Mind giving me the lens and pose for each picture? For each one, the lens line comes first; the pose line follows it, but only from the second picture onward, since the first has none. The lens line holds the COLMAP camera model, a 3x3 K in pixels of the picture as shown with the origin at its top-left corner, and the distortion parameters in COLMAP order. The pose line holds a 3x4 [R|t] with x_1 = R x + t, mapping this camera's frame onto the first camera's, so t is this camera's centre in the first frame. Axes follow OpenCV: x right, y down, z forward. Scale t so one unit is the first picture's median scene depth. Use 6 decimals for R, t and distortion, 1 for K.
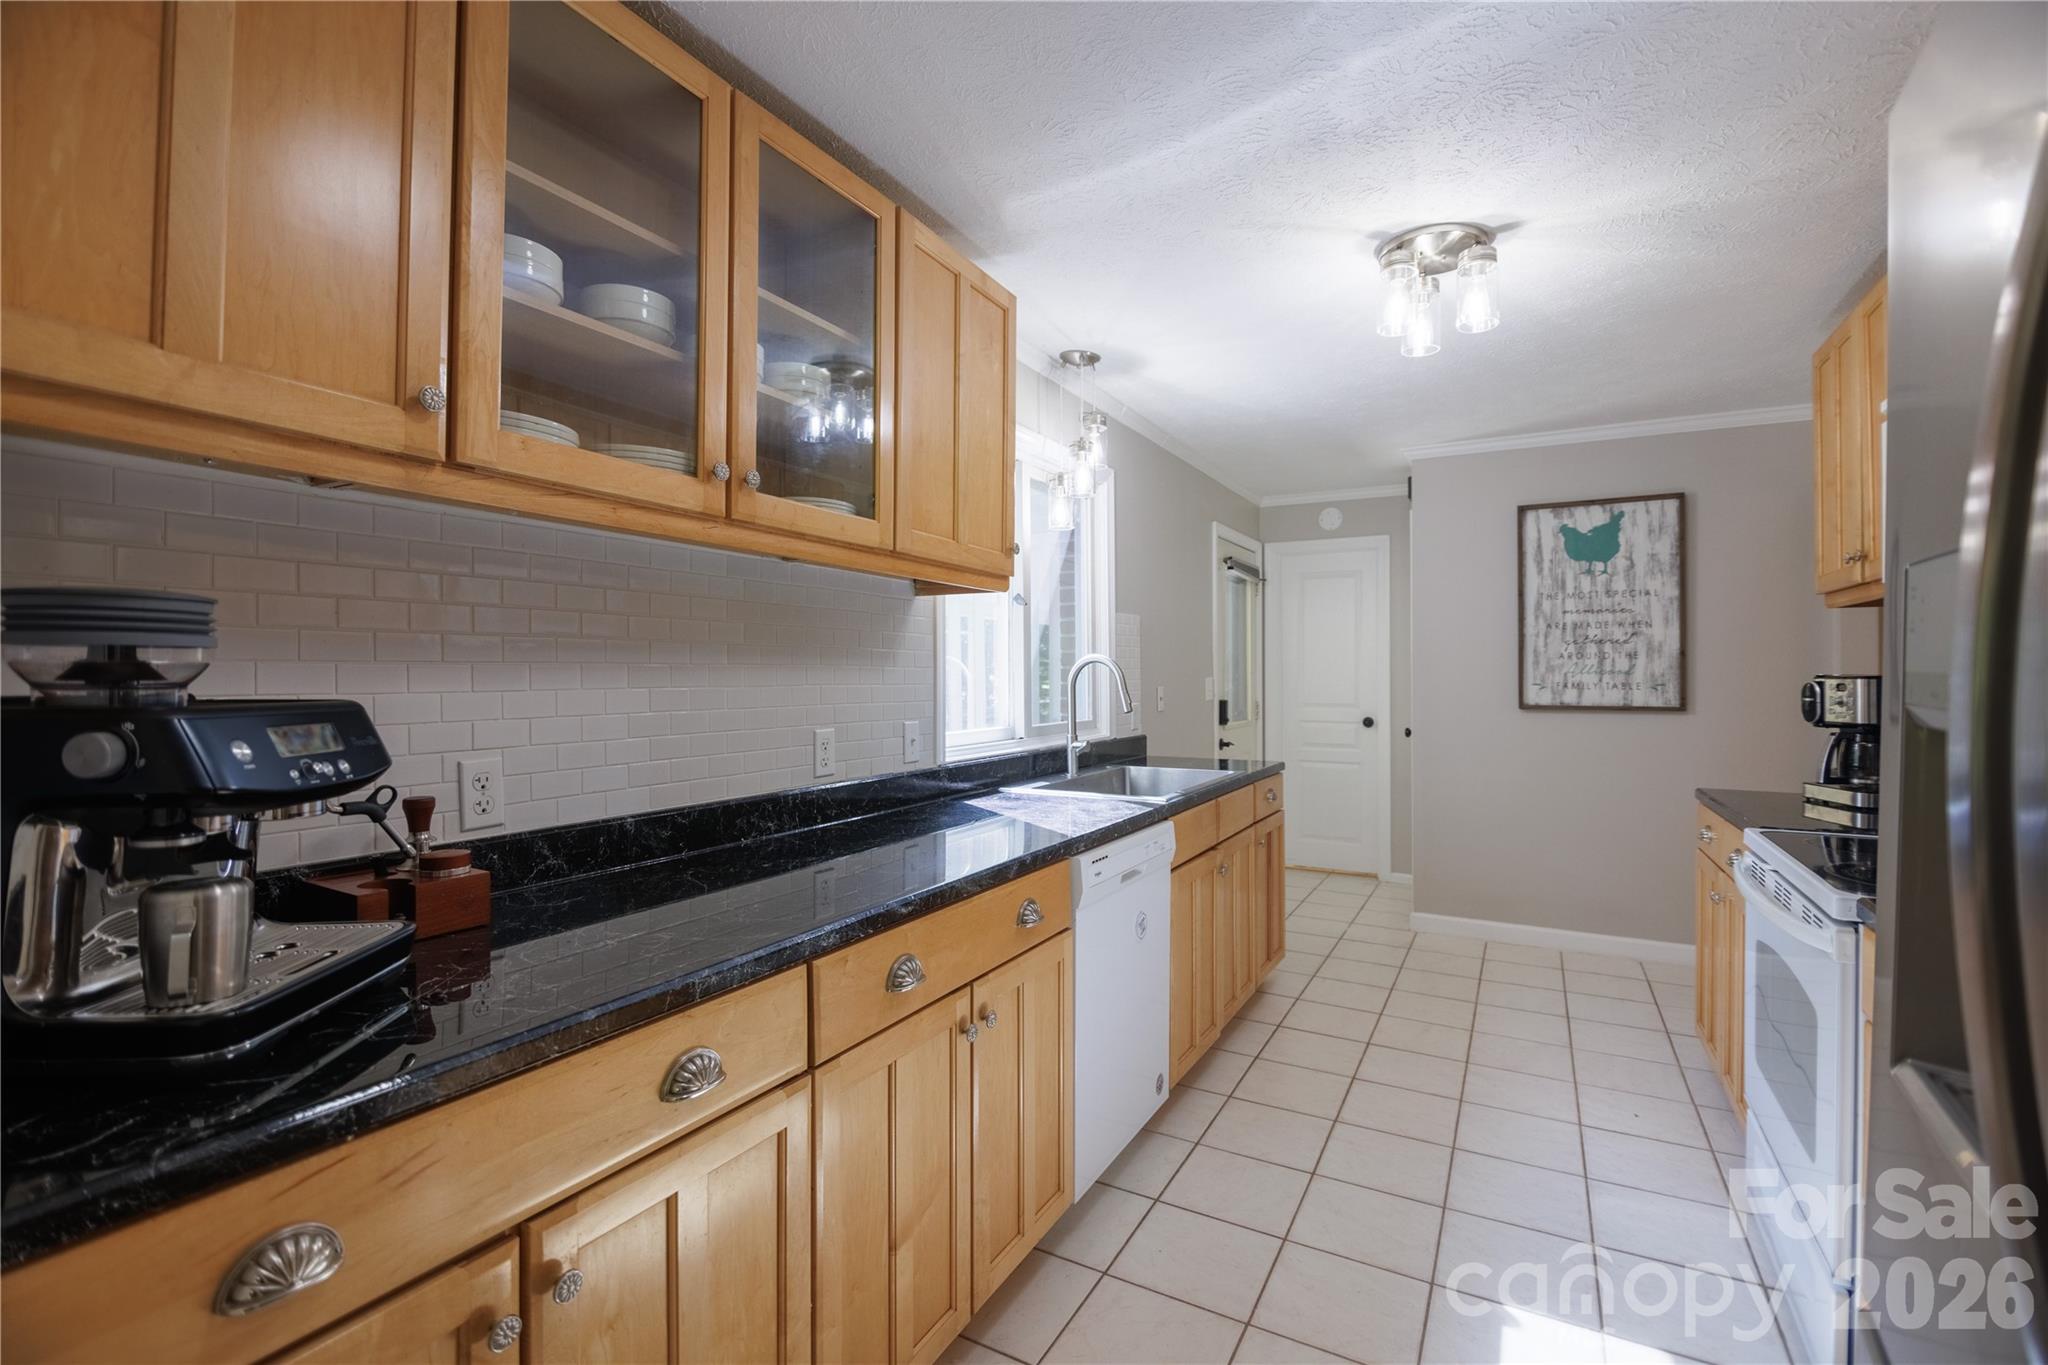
lens RADIAL K [[912.4, 0, 1030.1], [0, 912.4, 674.8], [0, 0, 1]] dist [-0.011785, -0.002719]
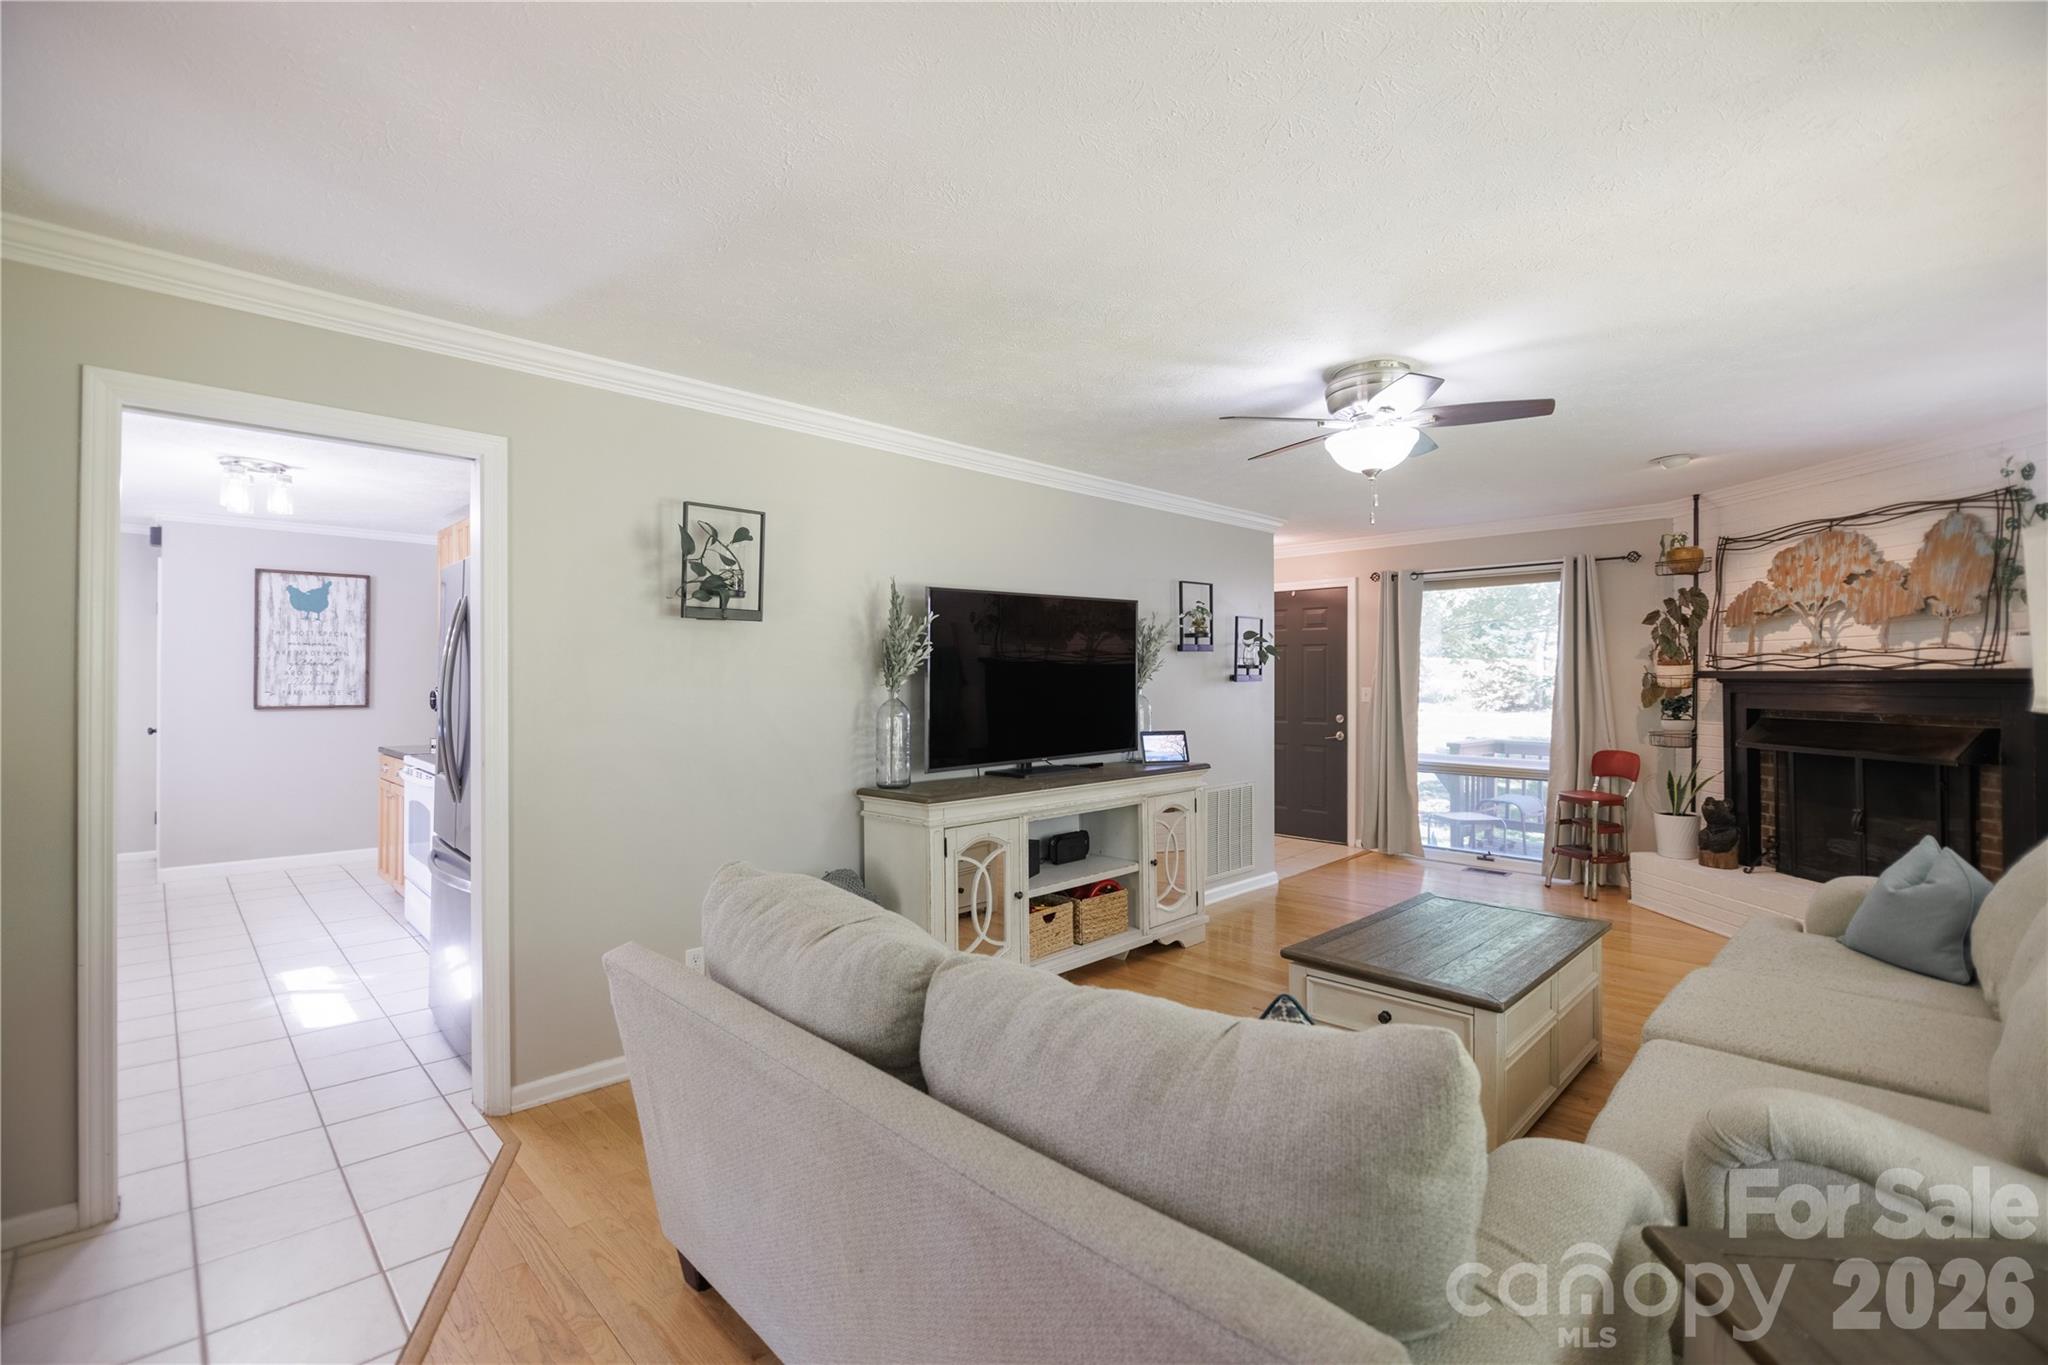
lens RADIAL K [[912.4, 0, 1025.7], [0, 912.4, 671.6], [0, 0, 1]] dist [-0.011785, -0.002719]
pose [[0.292865, 0.009025, 0.956111, -0.487599], [-0.003401, 0.999959, -0.008397, -0.015021], [-0.956148, -0.000793, 0.292884, -0.606001]]
